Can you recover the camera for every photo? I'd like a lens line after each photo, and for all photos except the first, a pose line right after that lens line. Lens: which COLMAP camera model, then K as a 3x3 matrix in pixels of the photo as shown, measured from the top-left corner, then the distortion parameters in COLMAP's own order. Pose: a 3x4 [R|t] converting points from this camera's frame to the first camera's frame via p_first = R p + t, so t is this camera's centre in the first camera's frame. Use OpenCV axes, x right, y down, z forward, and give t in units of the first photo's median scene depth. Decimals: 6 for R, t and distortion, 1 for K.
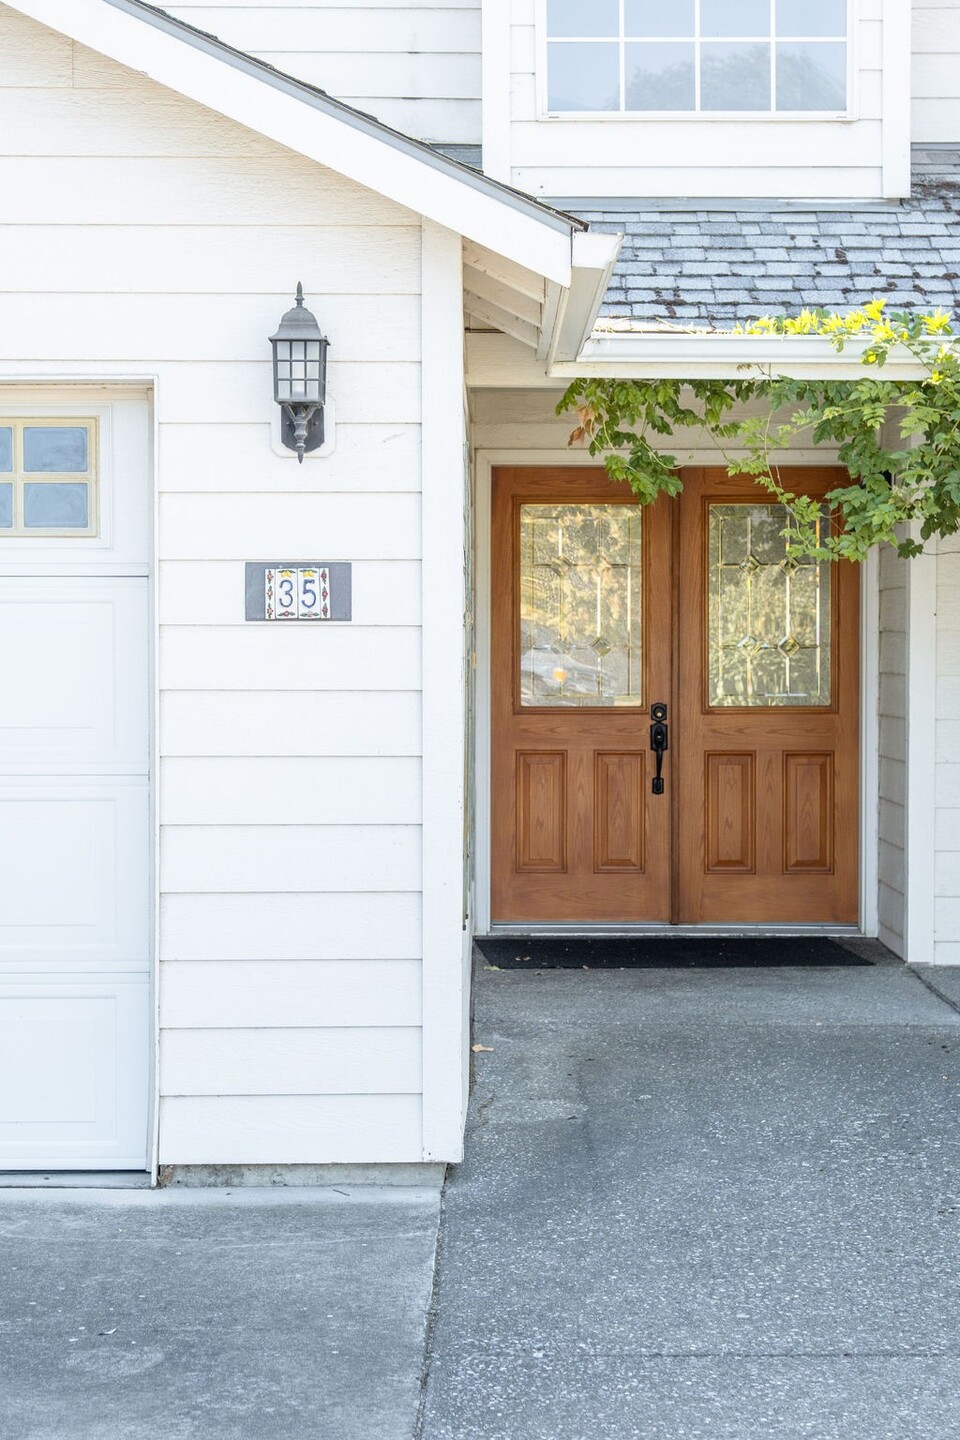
lens RADIAL K [[2845.7, 0, 480.0], [0, 2845.7, 720.0], [0, 0, 1]] dist [0.072641, -0.284747]
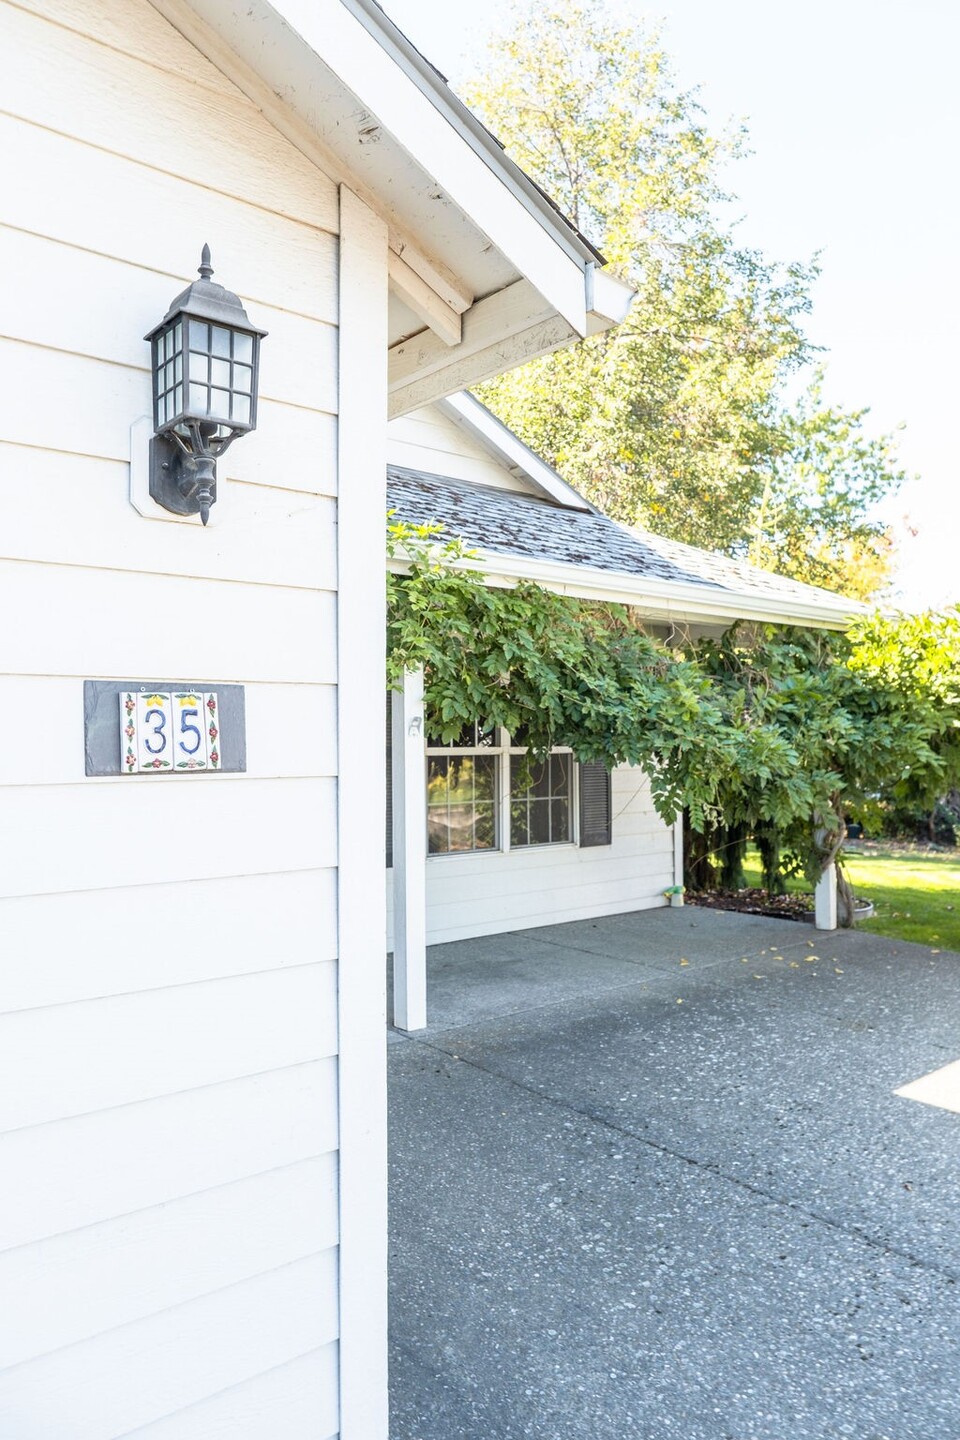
lens RADIAL K [[970.0, 0, 480.0], [0, 970.0, 720.0], [0, 0, 1]] dist [-0.017667, -0.004066]
pose [[0.774991, 0.009117, 0.631907, -0.145696], [0.018799, 0.999121, -0.037471, -0.036828], [-0.631693, 0.040919, 0.774138, 0.772439]]
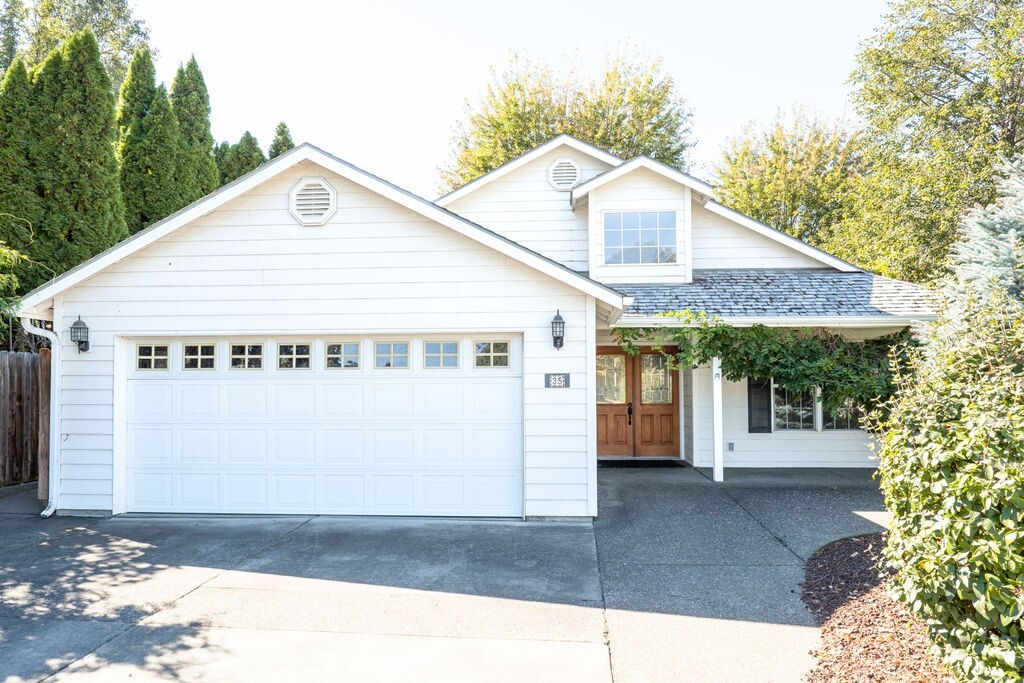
lens RADIAL K [[689.8, 0, 514.5], [0, 689.8, 360.5], [0, 0, 1]] dist [-0.017667, -0.004066]
pose [[0.996273, -0.006700, -0.085994, -0.037948], [0.001309, 0.998039, -0.062584, -0.010355], [0.086245, 0.062238, 0.994328, -0.033535]]
